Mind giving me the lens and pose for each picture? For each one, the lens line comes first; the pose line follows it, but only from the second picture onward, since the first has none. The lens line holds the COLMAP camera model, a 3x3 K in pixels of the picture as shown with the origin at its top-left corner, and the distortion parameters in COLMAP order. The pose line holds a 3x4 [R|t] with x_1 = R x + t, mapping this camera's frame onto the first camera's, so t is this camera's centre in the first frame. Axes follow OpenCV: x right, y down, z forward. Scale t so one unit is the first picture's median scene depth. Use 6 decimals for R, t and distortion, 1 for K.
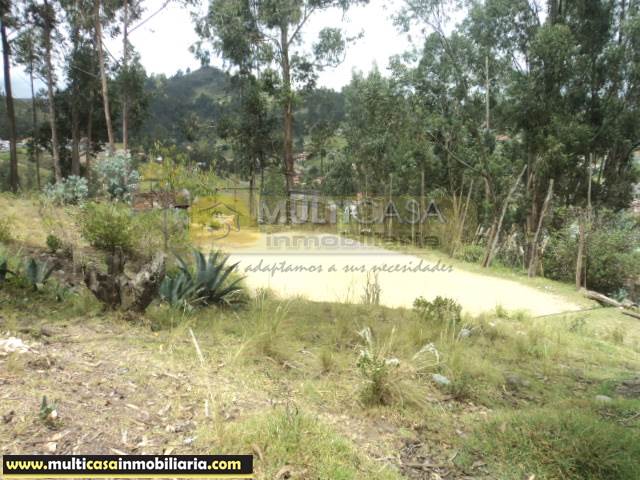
lens RADIAL K [[521.0, 0, 320.0], [0, 521.0, 240.0], [0, 0, 1]] dist [0.007264, 0.008019]
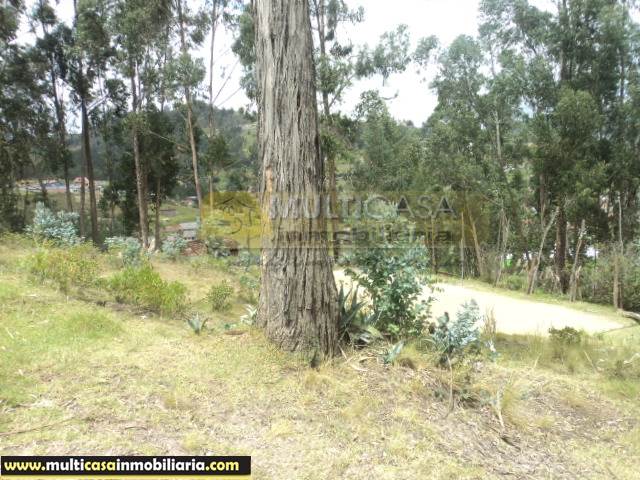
lens RADIAL K [[522.5, 0, 320.0], [0, 522.5, 240.0], [0, 0, 1]] dist [-0.006451, 0.006925]
pose [[0.998738, -0.047974, 0.014850, -0.176435], [0.048674, 0.997510, -0.051039, -0.035112], [-0.012364, 0.051697, 0.998586, -0.185421]]
